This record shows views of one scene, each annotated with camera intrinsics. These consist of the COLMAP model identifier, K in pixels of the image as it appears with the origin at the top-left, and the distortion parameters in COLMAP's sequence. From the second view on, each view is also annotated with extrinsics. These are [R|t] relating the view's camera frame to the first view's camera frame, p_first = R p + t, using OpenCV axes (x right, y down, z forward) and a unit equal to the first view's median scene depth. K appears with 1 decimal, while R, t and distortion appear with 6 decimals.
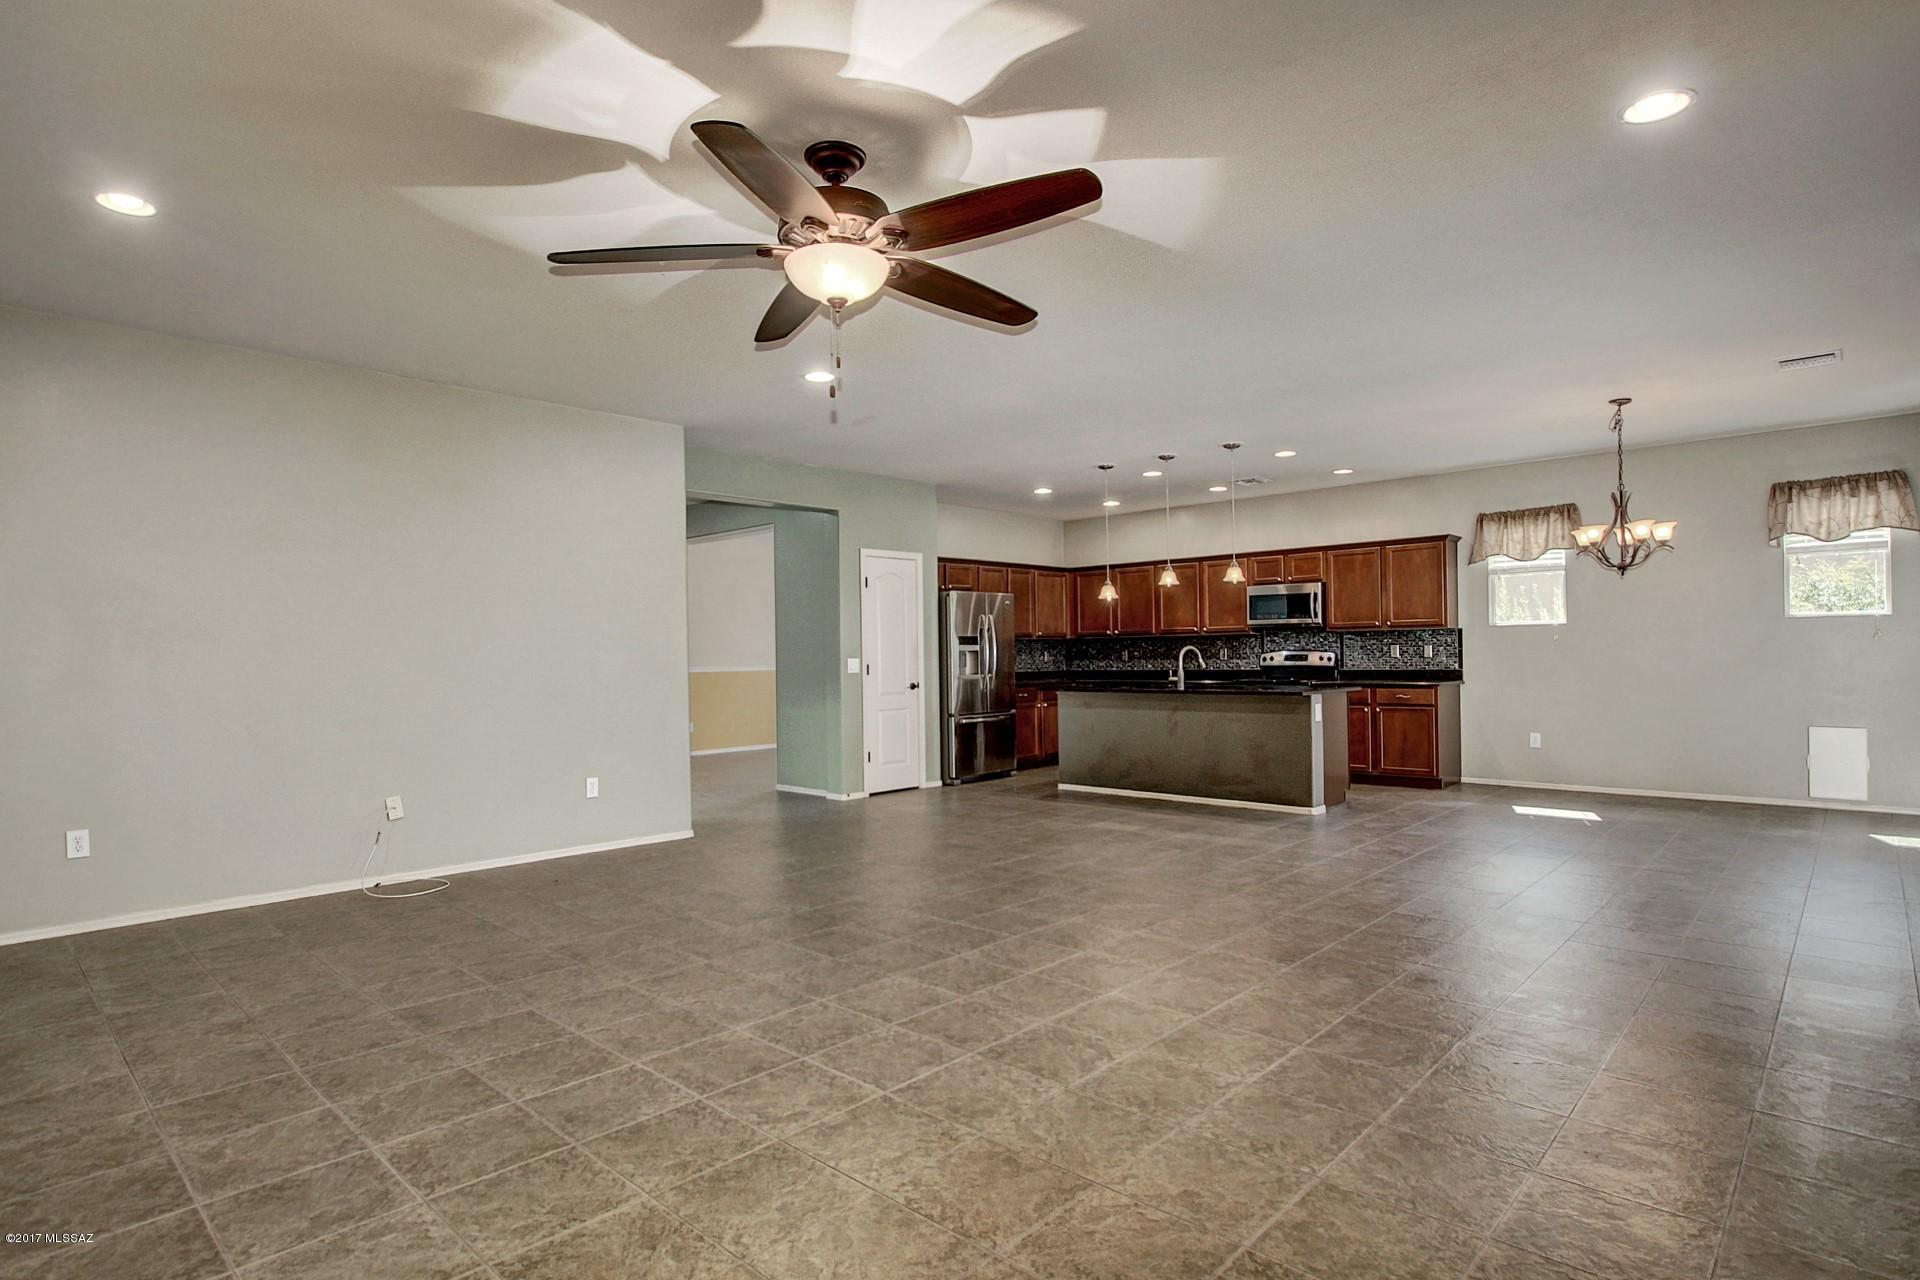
lens RADIAL K [[982.4, 0, 959.1], [0, 982.4, 654.7], [0, 0, 1]] dist [-0.021660, 0.000307]
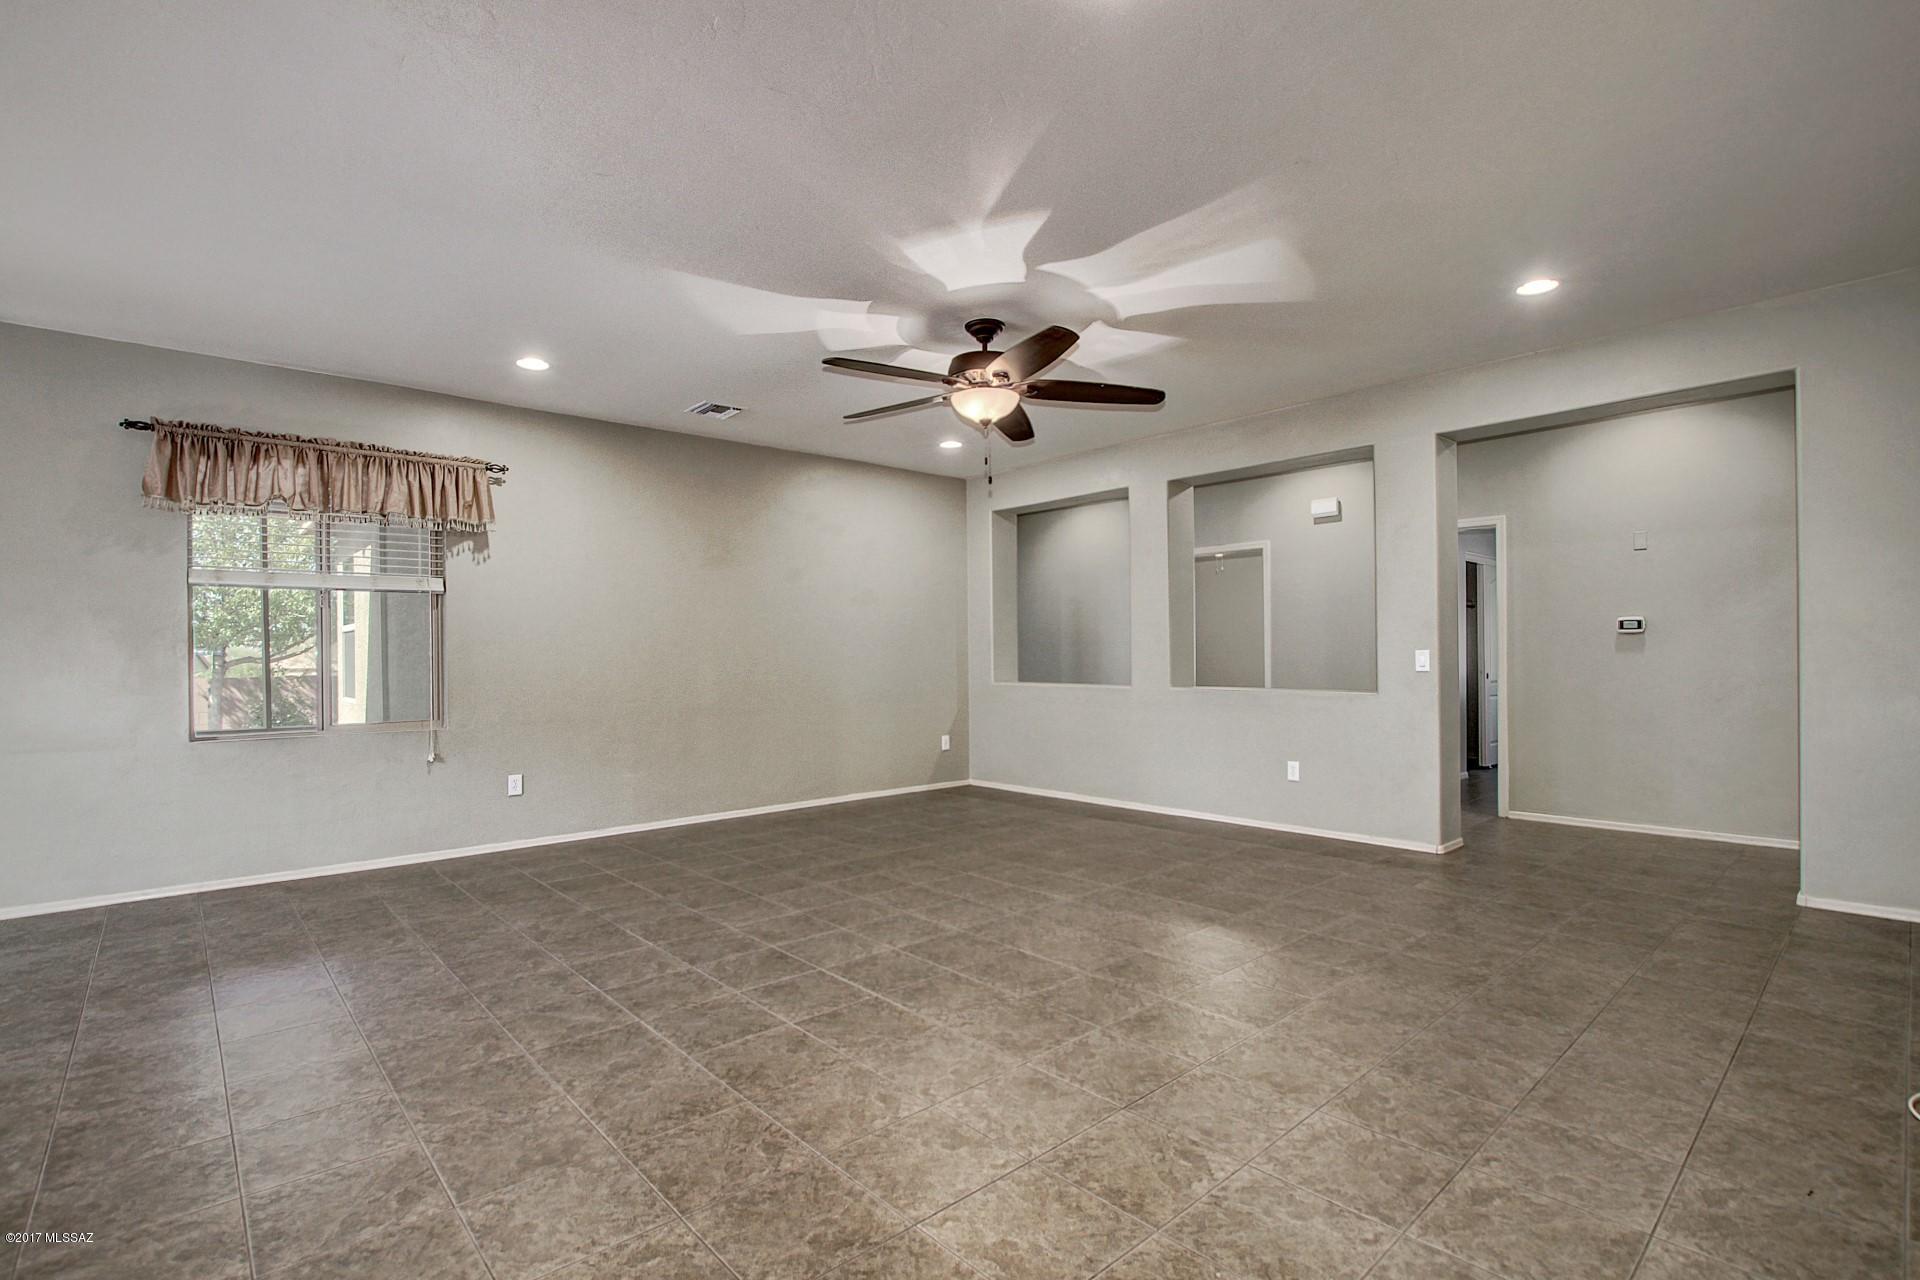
lens RADIAL K [[922.6, 0, 916.8], [0, 922.6, 660.3], [0, 0, 1]] dist [-0.023781, 0.001644]
pose [[-0.991666, 0.025729, 0.126238, -0.124541], [0.025340, 0.999668, -0.004687, 0.011626], [-0.126316, -0.001450, -0.991989, 1.602908]]
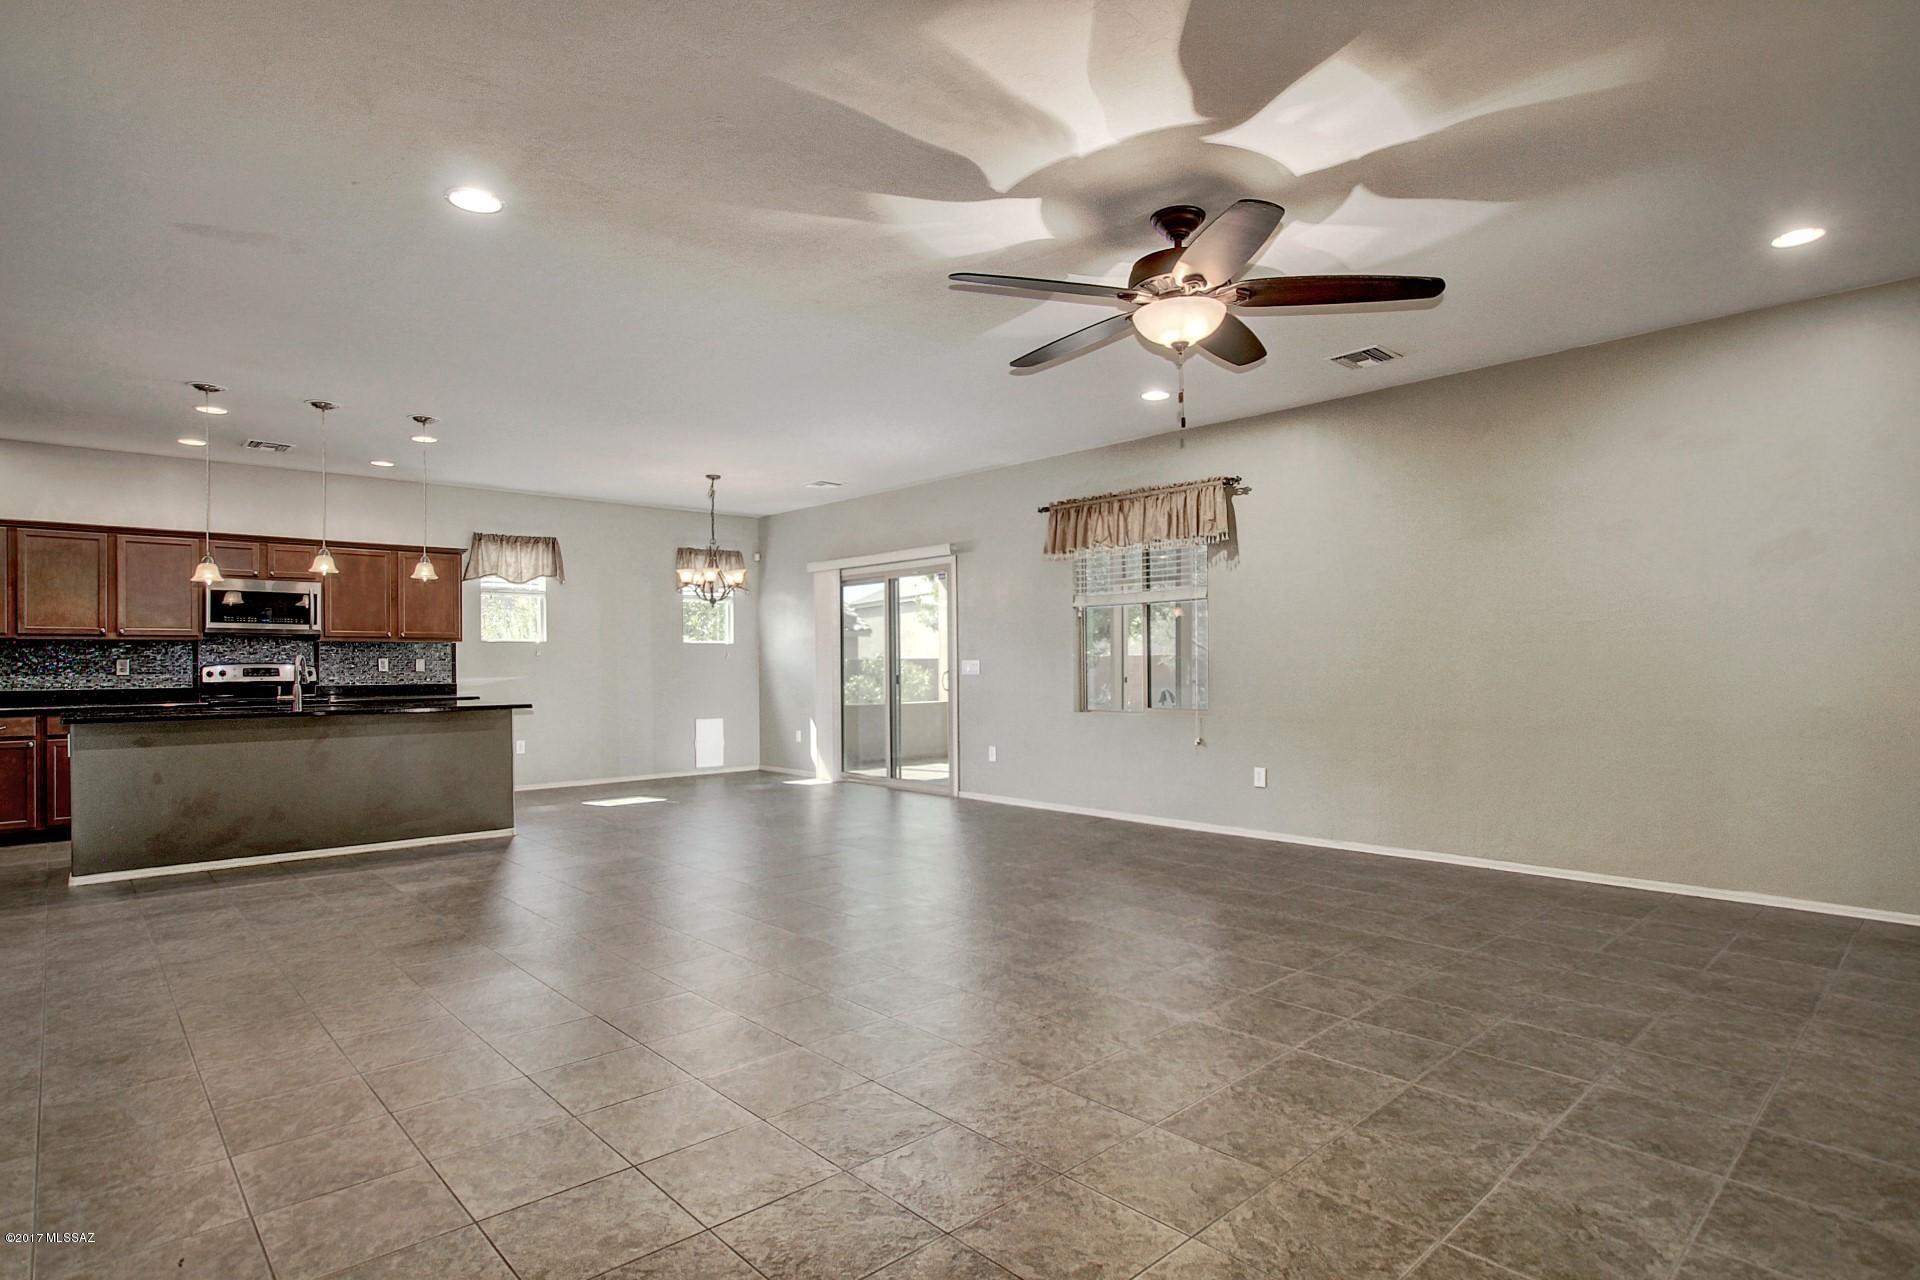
lens RADIAL K [[980.2, 0, 946.6], [0, 980.2, 654.1], [0, 0, 1]] dist [-0.014740, -0.002114]
pose [[0.083422, 0.023036, 0.996248, -0.839812], [0.002209, 0.999726, -0.023301, 0.017138], [-0.996512, 0.004145, 0.083348, 0.770832]]
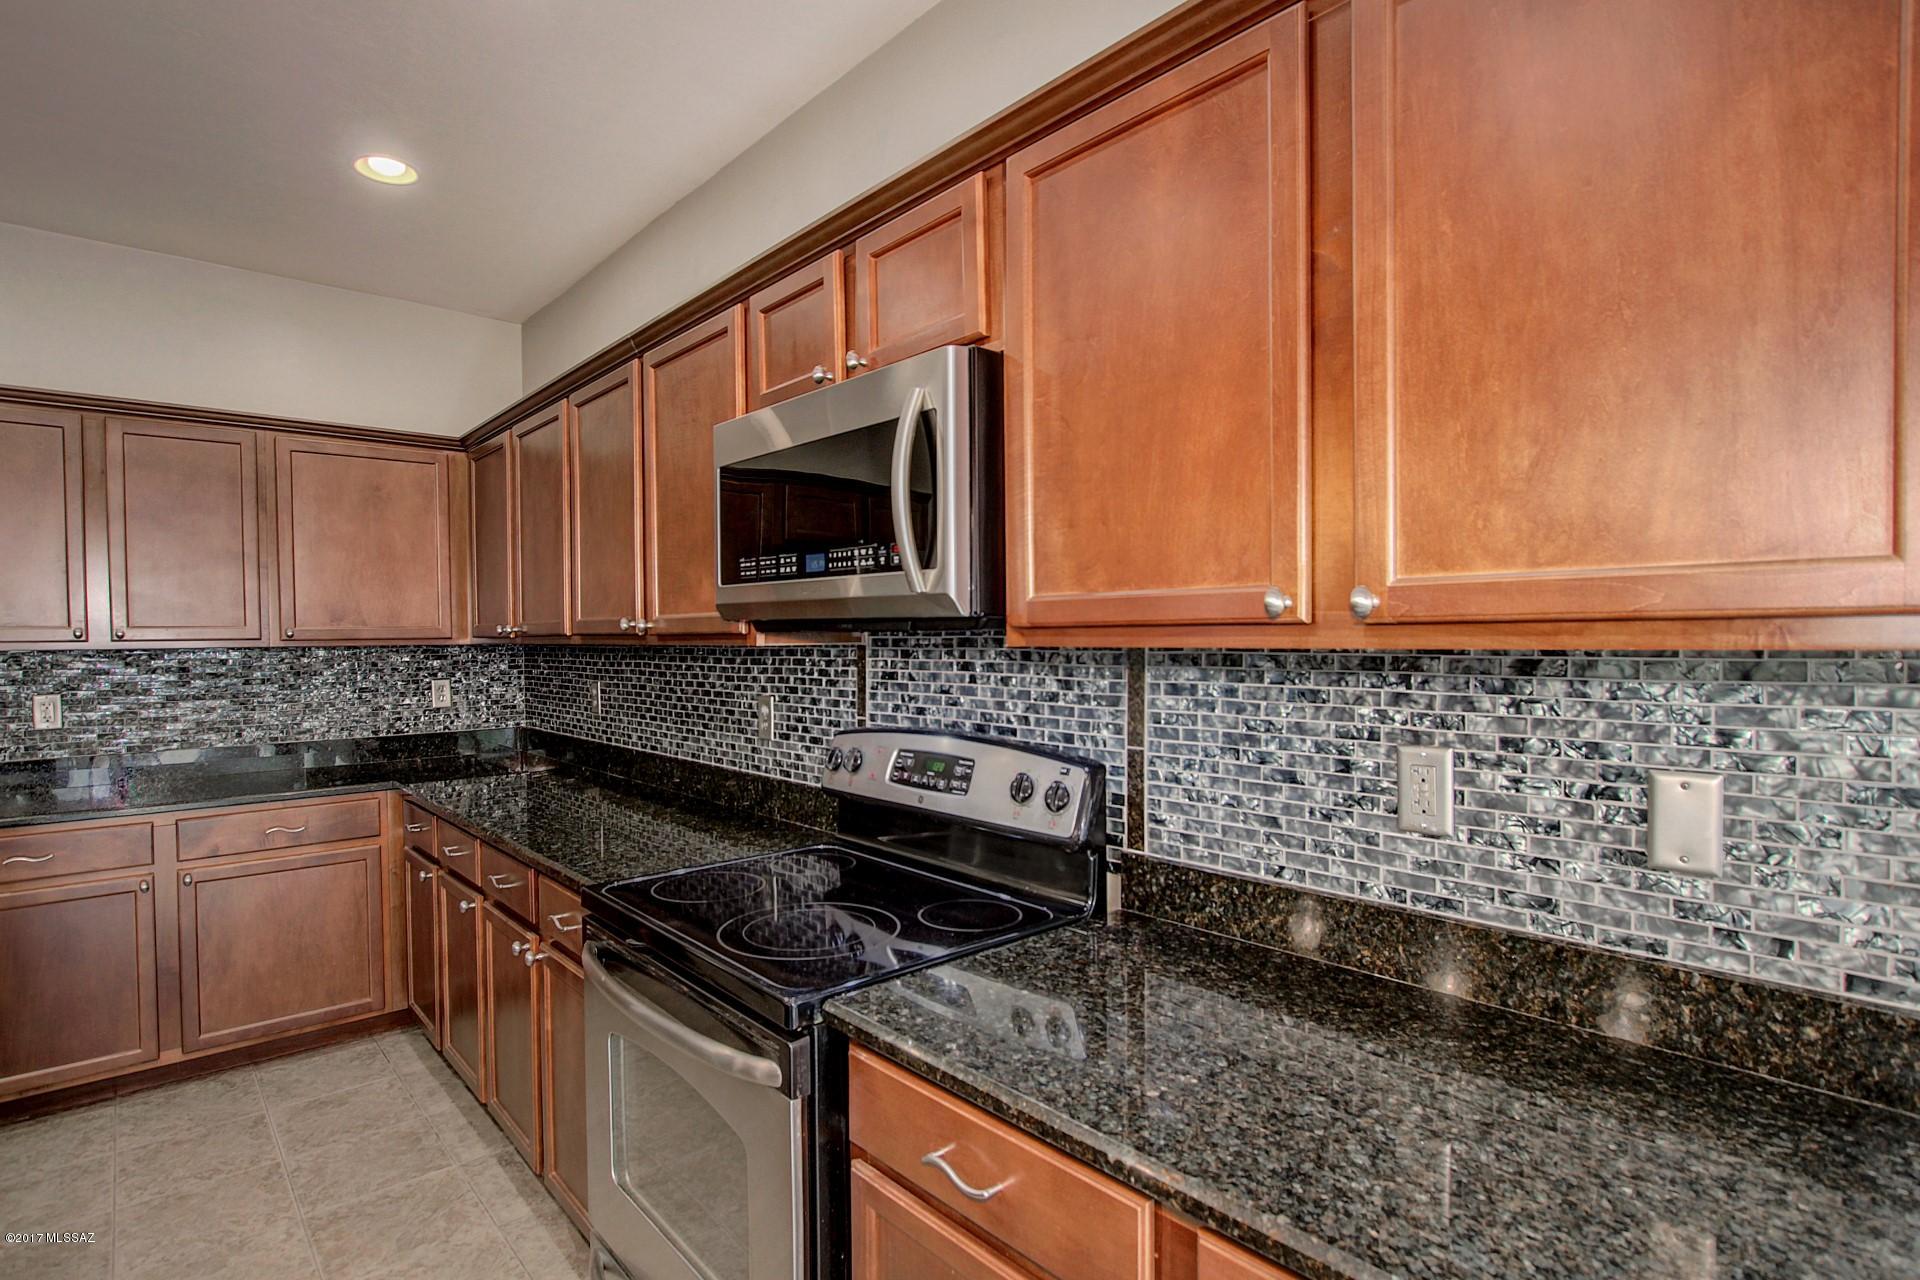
lens RADIAL K [[942.6, 0, 948.9], [0, 942.6, 650.1], [0, 0, 1]] dist [-0.016537, 0.000299]
pose [[0.994930, 0.006836, -0.100337, 0.759601], [-0.004884, 0.999794, 0.019684, -0.053009], [0.100451, -0.019095, 0.994759, 1.669415]]
